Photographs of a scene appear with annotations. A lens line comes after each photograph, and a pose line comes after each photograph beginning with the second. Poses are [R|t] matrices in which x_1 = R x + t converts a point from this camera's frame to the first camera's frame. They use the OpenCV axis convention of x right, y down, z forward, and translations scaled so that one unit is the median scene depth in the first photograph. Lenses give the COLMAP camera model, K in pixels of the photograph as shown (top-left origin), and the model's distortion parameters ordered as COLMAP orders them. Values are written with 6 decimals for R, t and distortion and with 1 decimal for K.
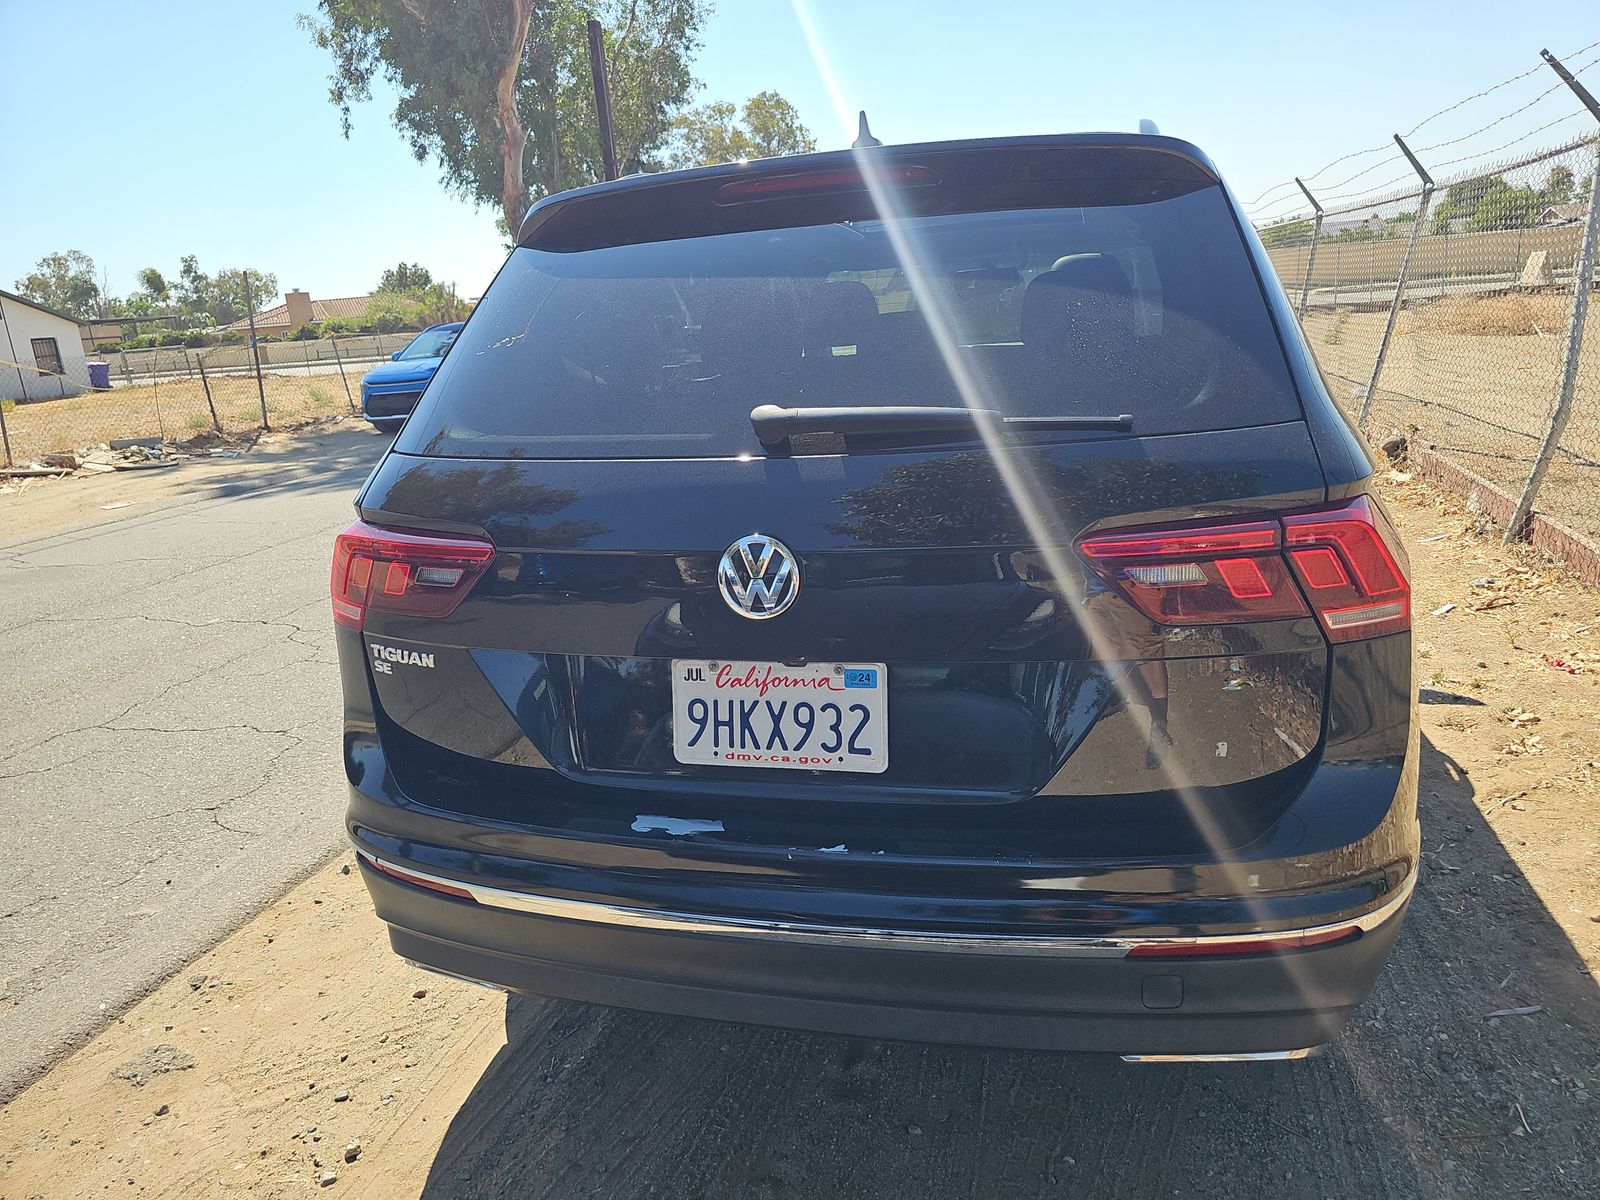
lens RADIAL K [[1121.7, 0, 821.8], [0, 1121.7, 572.9], [0, 0, 1]] dist [0.039706, -0.033455]
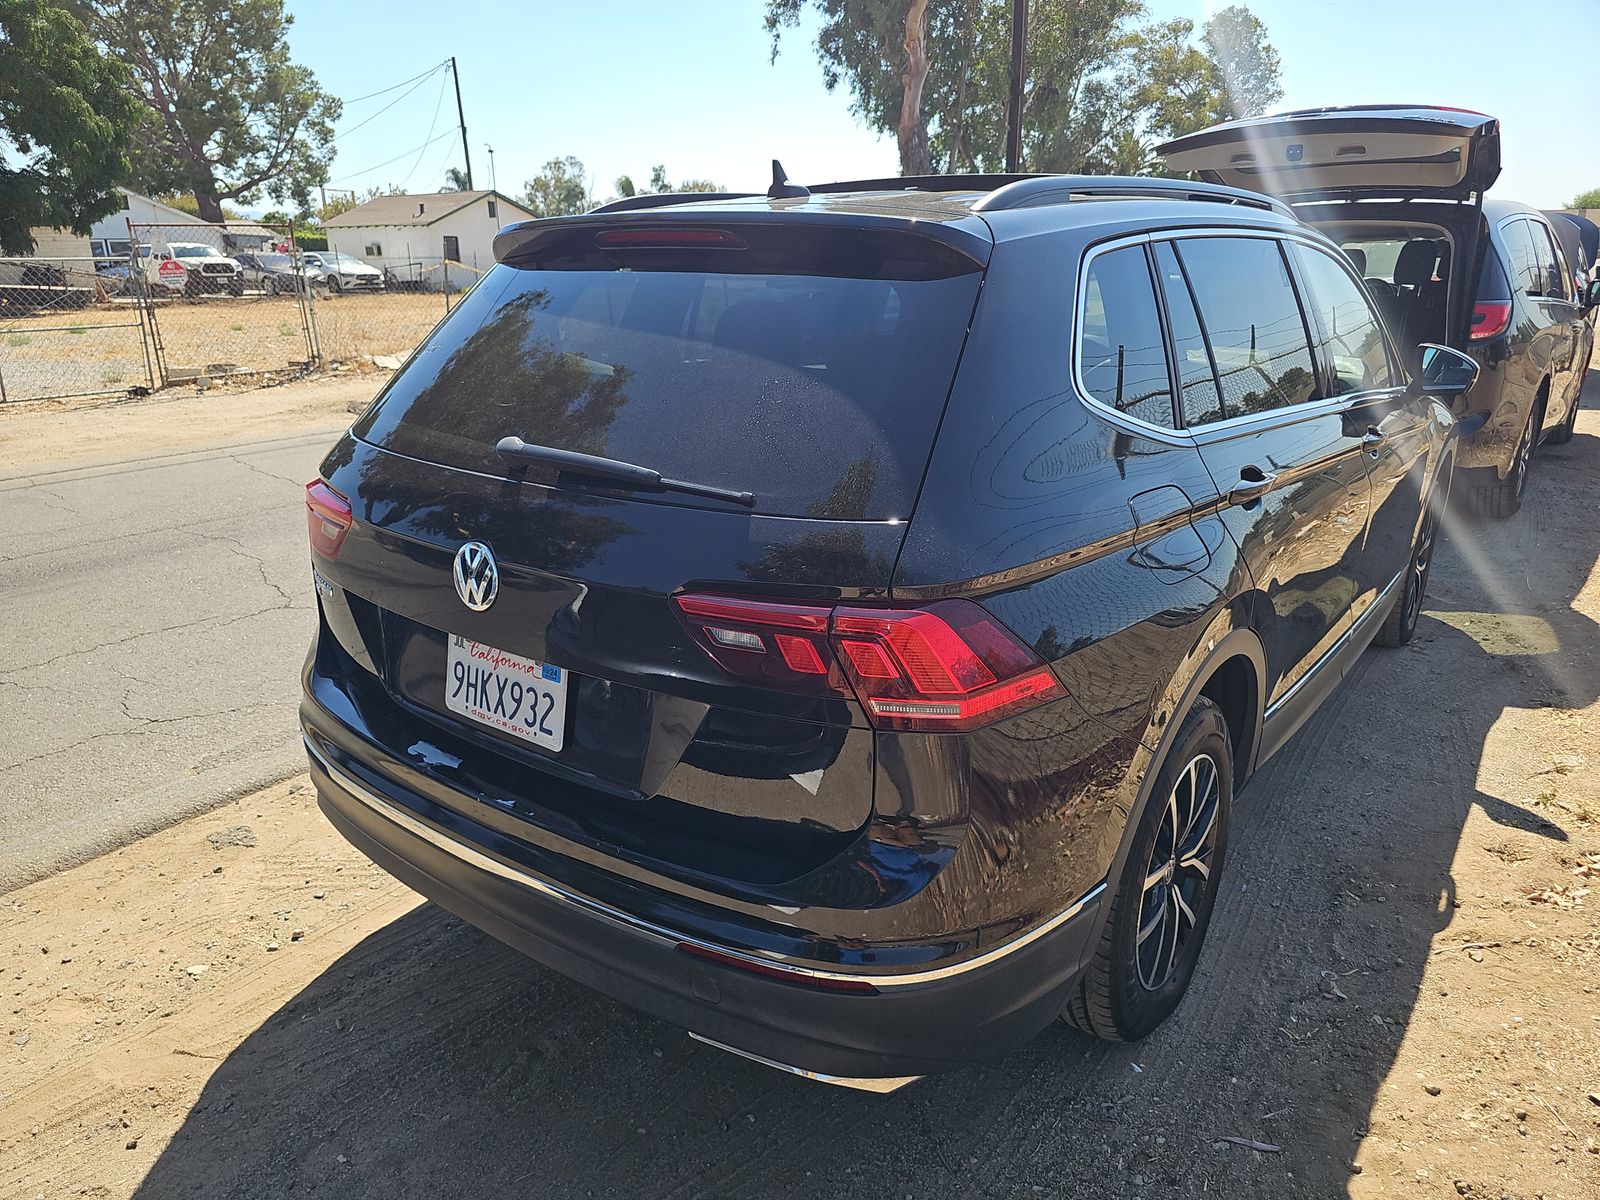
lens RADIAL K [[1121.7, 0, 804.3], [0, 1121.7, 599.2], [0, 0, 1]] dist [0.039706, -0.033455]
pose [[0.921226, 0.179047, -0.345377, 0.480109], [-0.148961, 0.982479, 0.112003, -0.111599], [0.359379, -0.051732, 0.931757, -0.019889]]
